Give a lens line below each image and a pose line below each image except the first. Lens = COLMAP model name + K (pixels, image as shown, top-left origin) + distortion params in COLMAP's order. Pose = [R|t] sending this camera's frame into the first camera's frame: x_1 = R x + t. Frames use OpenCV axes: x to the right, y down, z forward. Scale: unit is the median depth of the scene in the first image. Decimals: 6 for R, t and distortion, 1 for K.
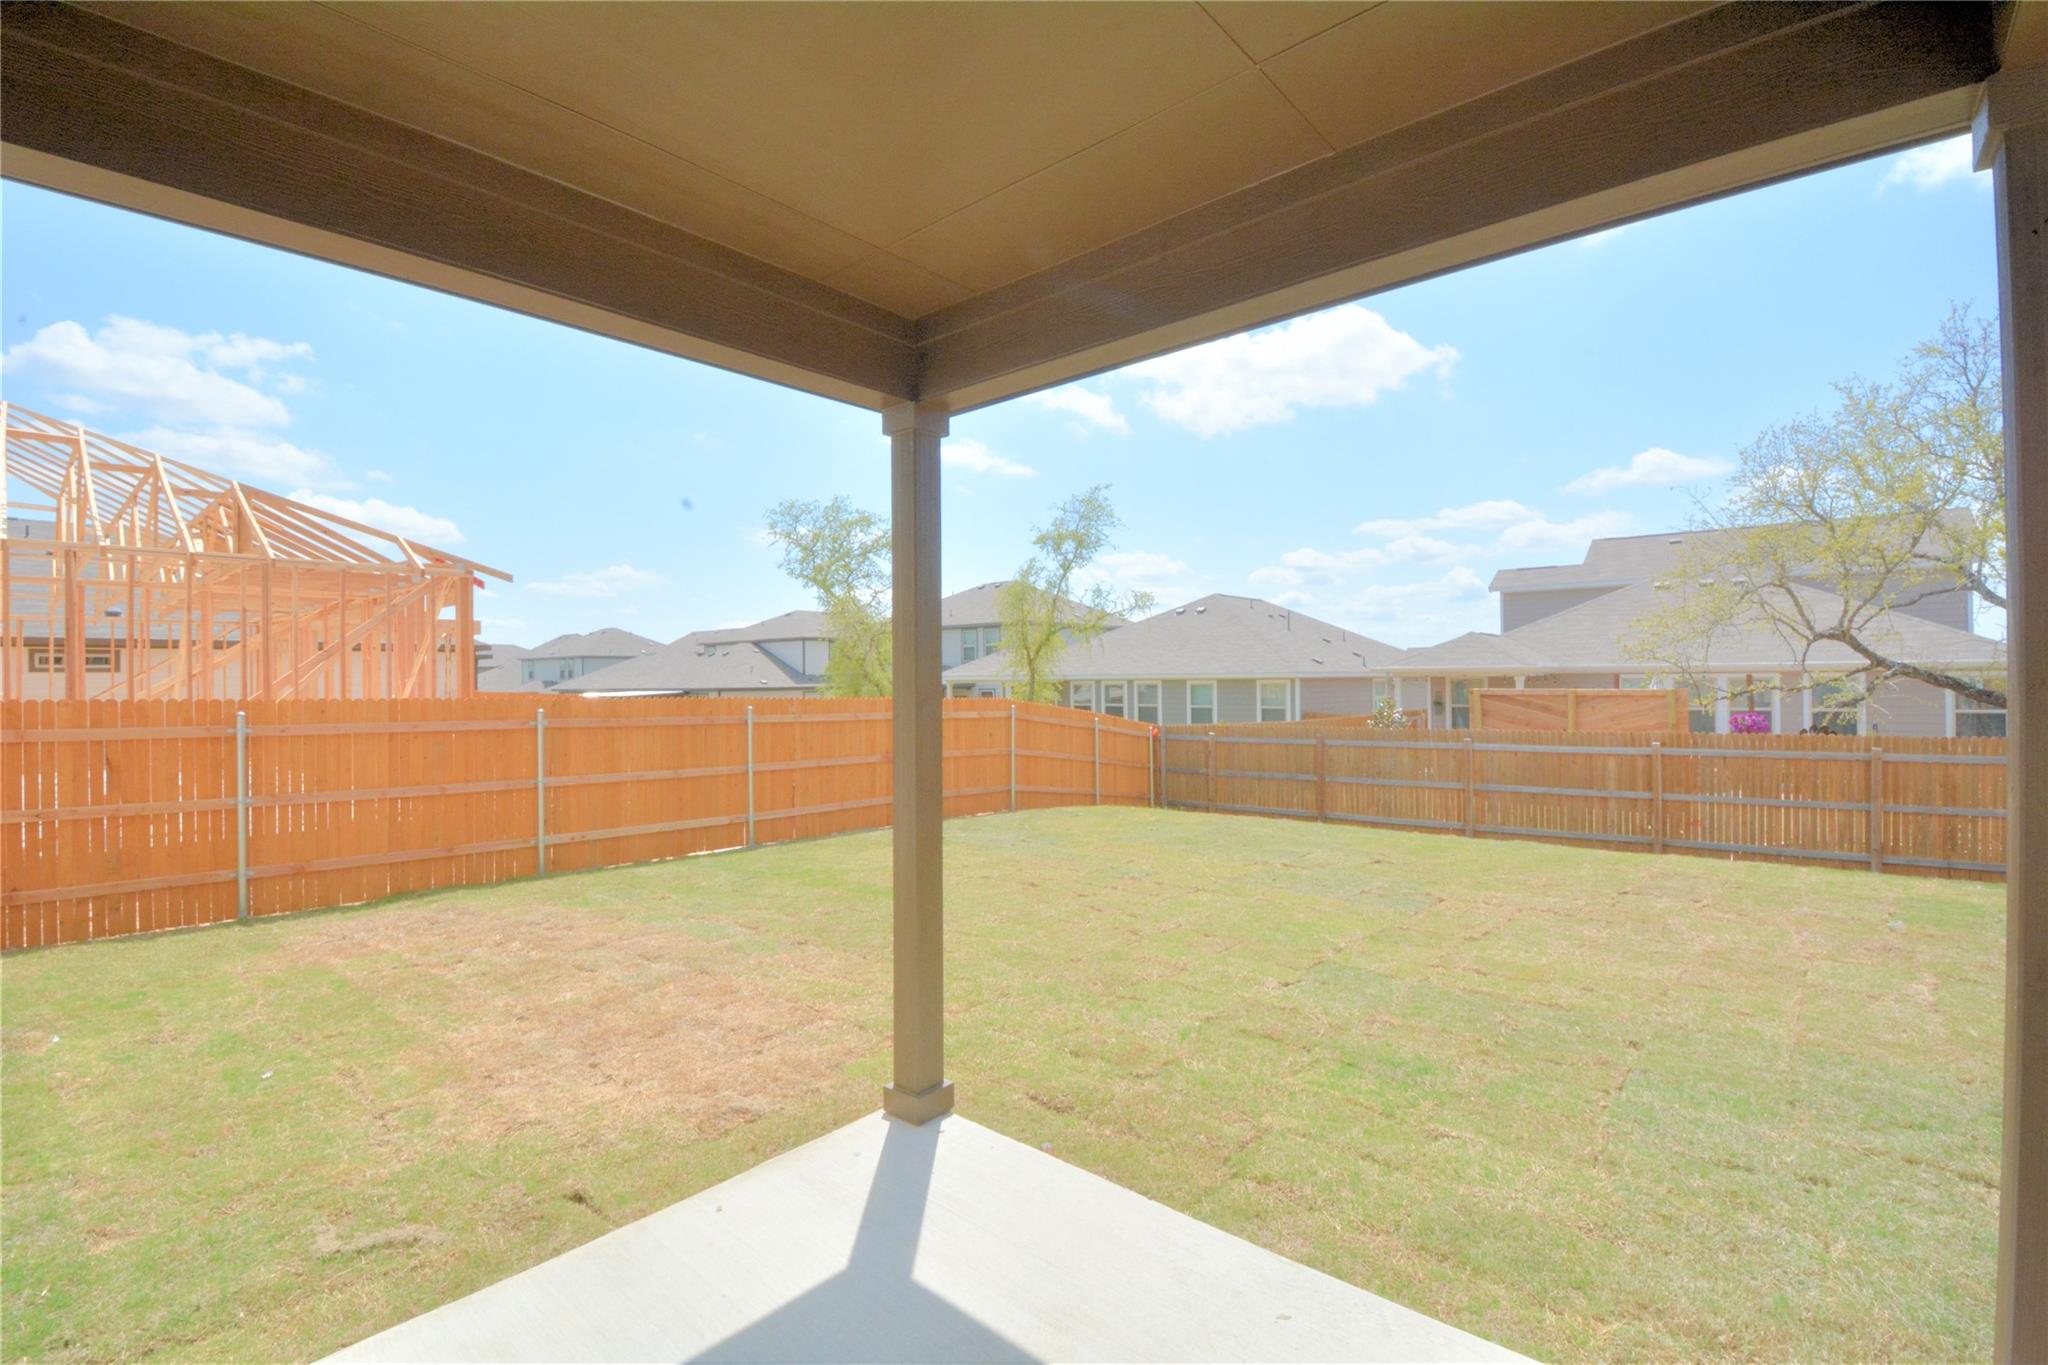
lens RADIAL K [[916.6, 0, 1021.2], [0, 916.6, 677.6], [0, 0, 1]] dist [-0.000326, -0.013654]
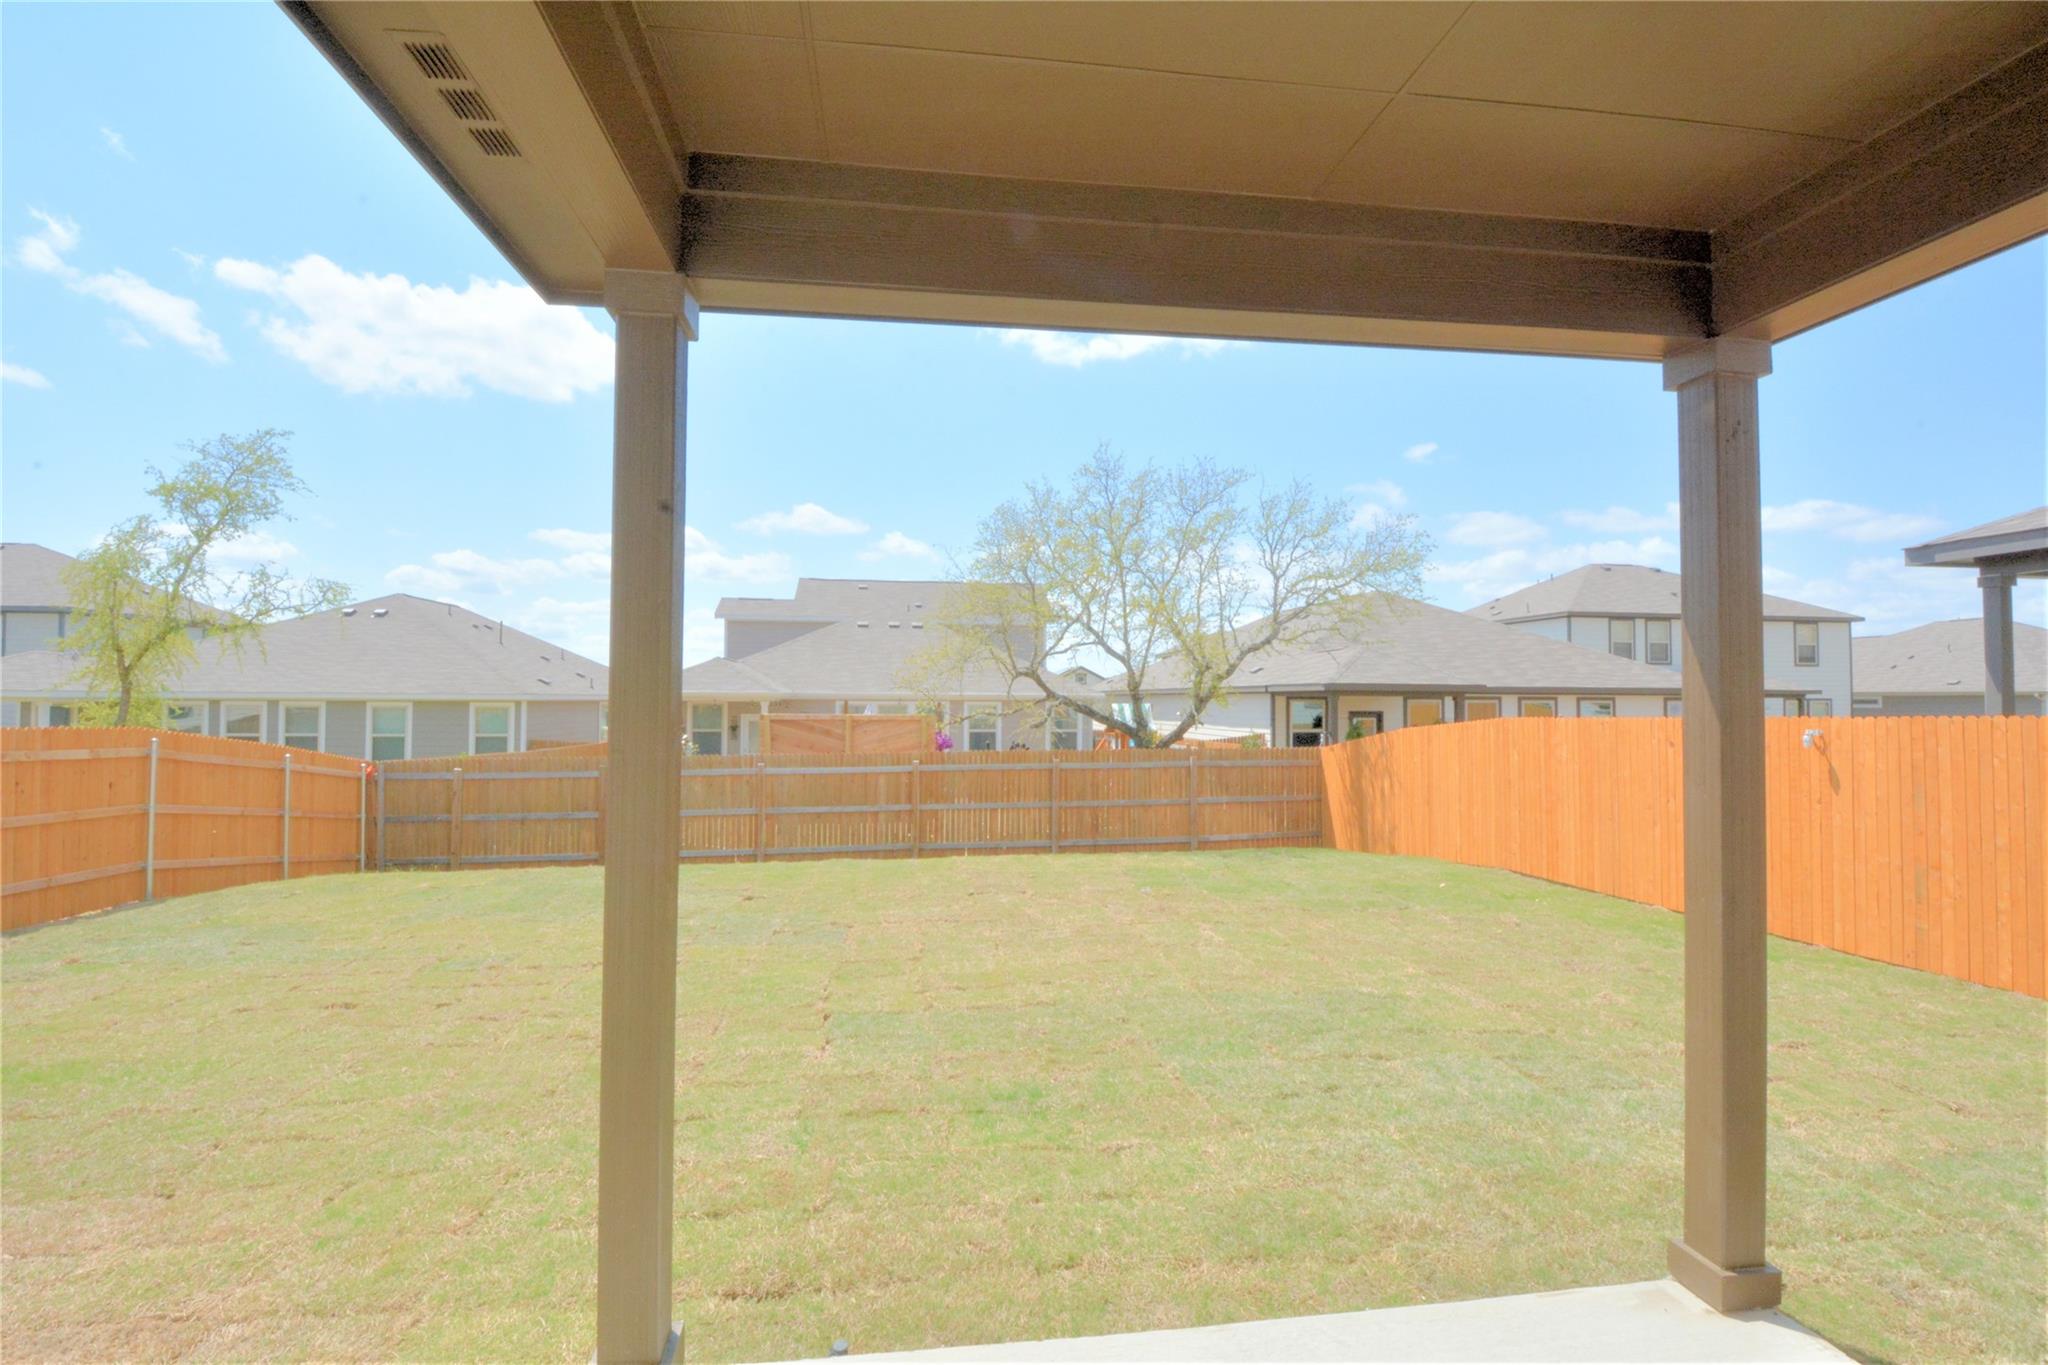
lens RADIAL K [[948.5, 0, 1024.7], [0, 948.5, 675.2], [0, 0, 1]] dist [0.029911, -0.034994]
pose [[0.656277, 0.032516, 0.753819, -0.117331], [-0.012233, 0.999398, -0.032459, -0.000088], [-0.754421, 0.012080, 0.656280, 0.096428]]
